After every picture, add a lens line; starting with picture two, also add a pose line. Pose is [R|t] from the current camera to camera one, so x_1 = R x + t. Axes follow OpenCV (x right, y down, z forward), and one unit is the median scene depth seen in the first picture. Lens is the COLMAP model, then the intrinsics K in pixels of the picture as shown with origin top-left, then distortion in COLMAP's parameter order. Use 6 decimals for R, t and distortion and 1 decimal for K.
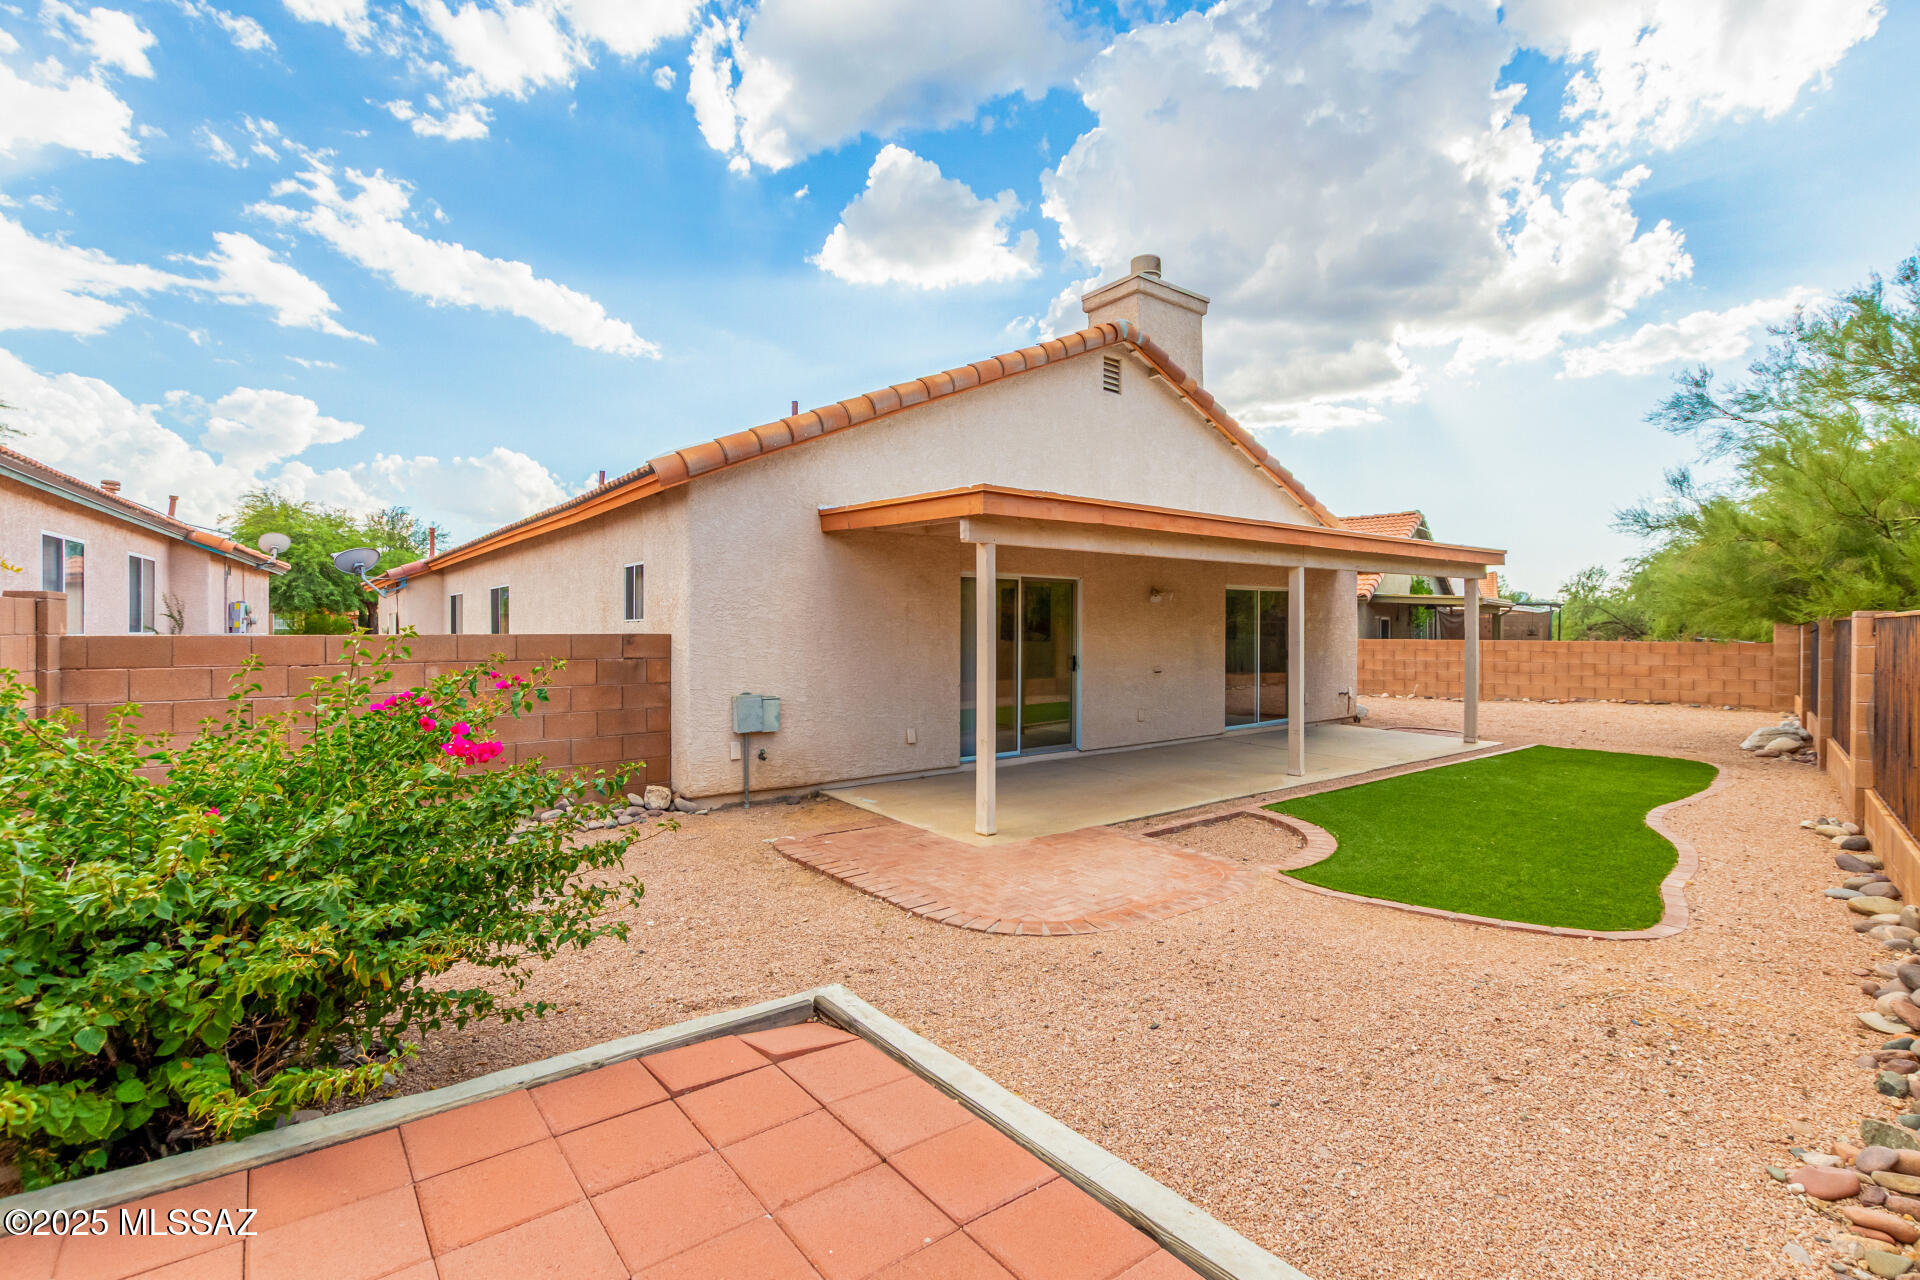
lens RADIAL K [[881.7, 0, 963.0], [0, 881.7, 634.4], [0, 0, 1]] dist [0.002005, -0.001087]
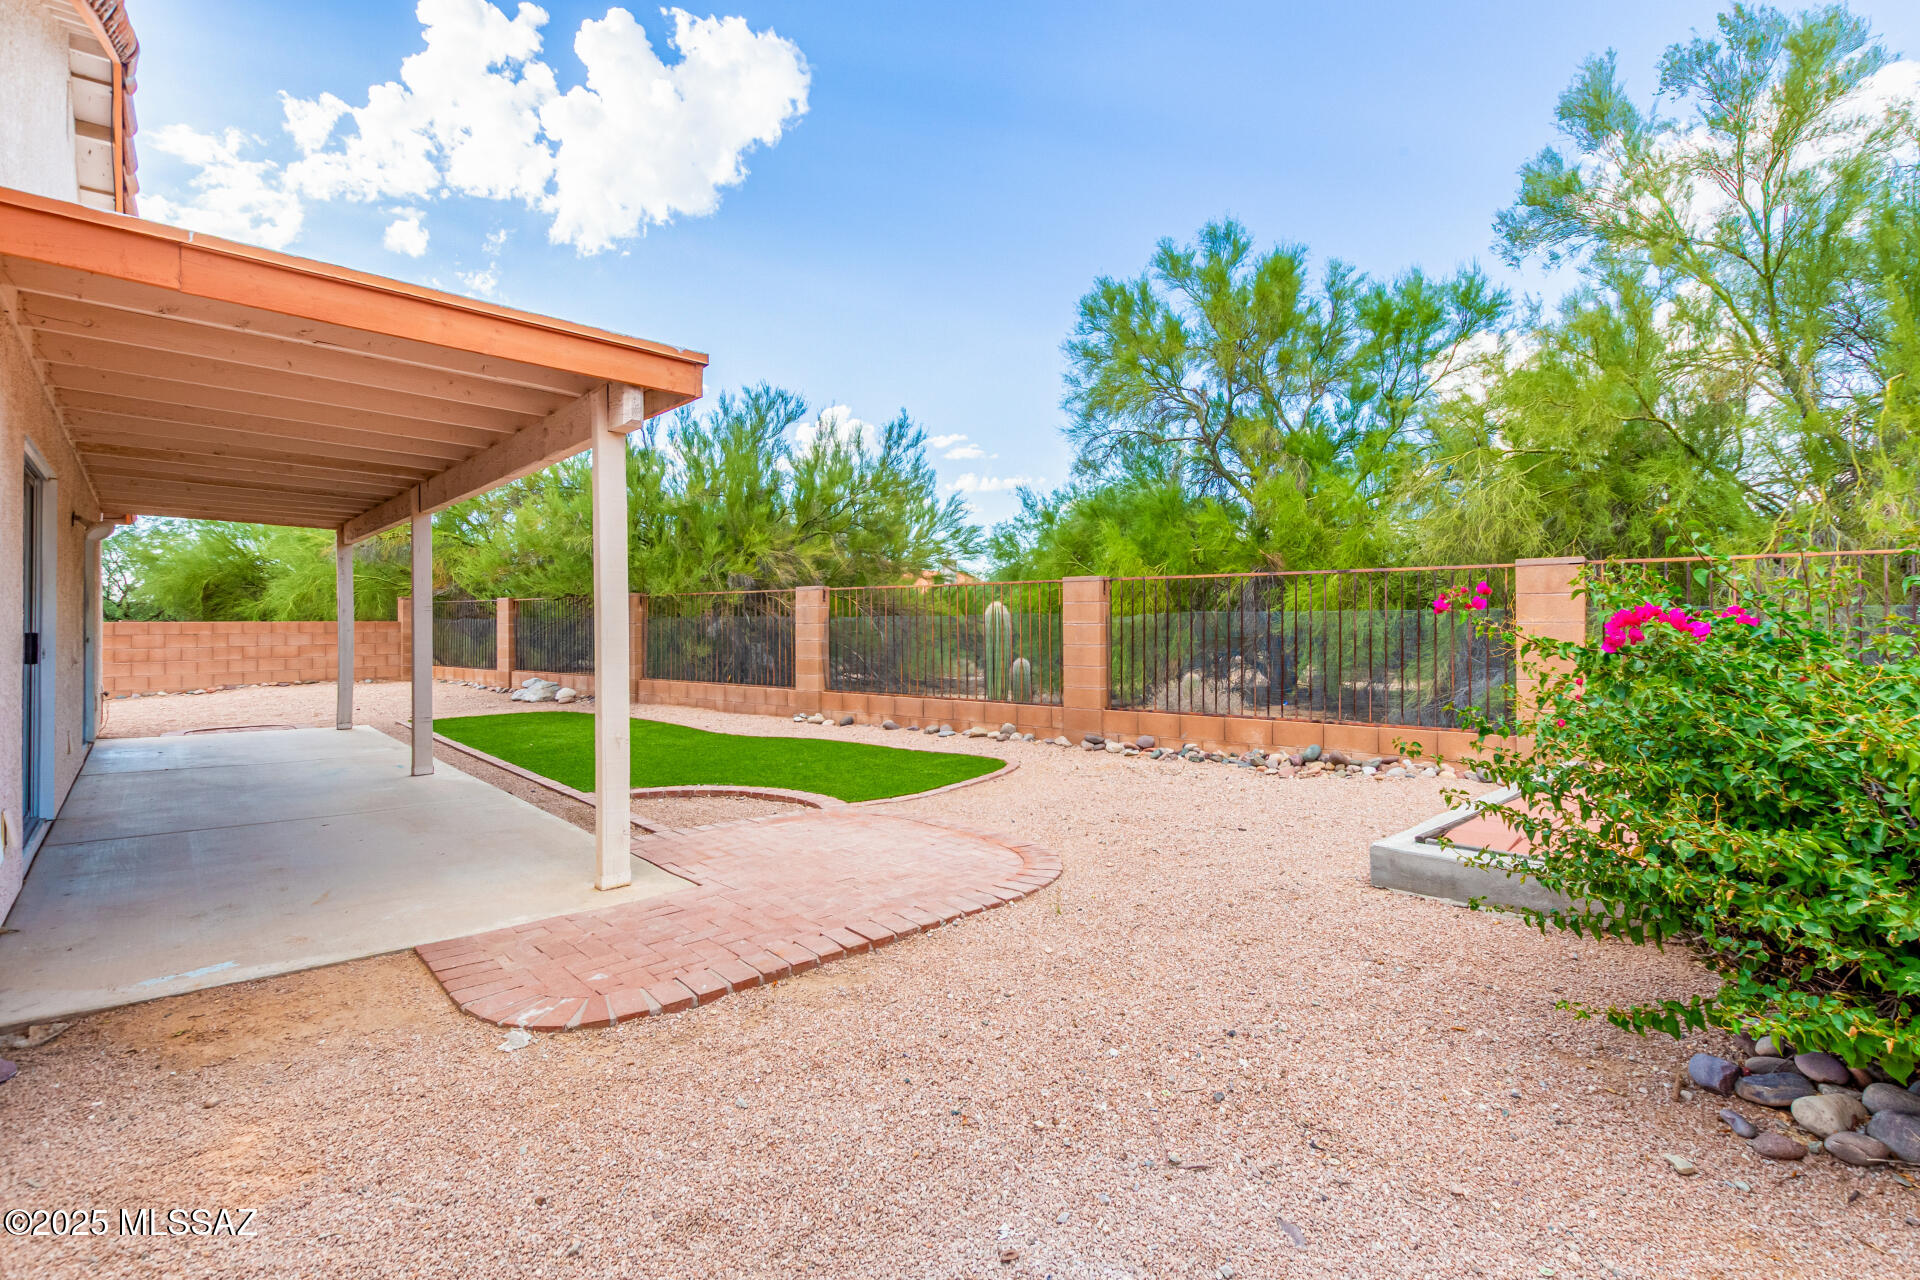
lens RADIAL K [[881.7, 0, 963.6], [0, 881.7, 629.1], [0, 0, 1]] dist [0.002005, -0.001087]
pose [[-0.071413, -0.012172, 0.997373, -0.266220], [0.010806, 0.999857, 0.012976, 0.011648], [-0.997388, 0.011704, -0.071271, 0.323214]]
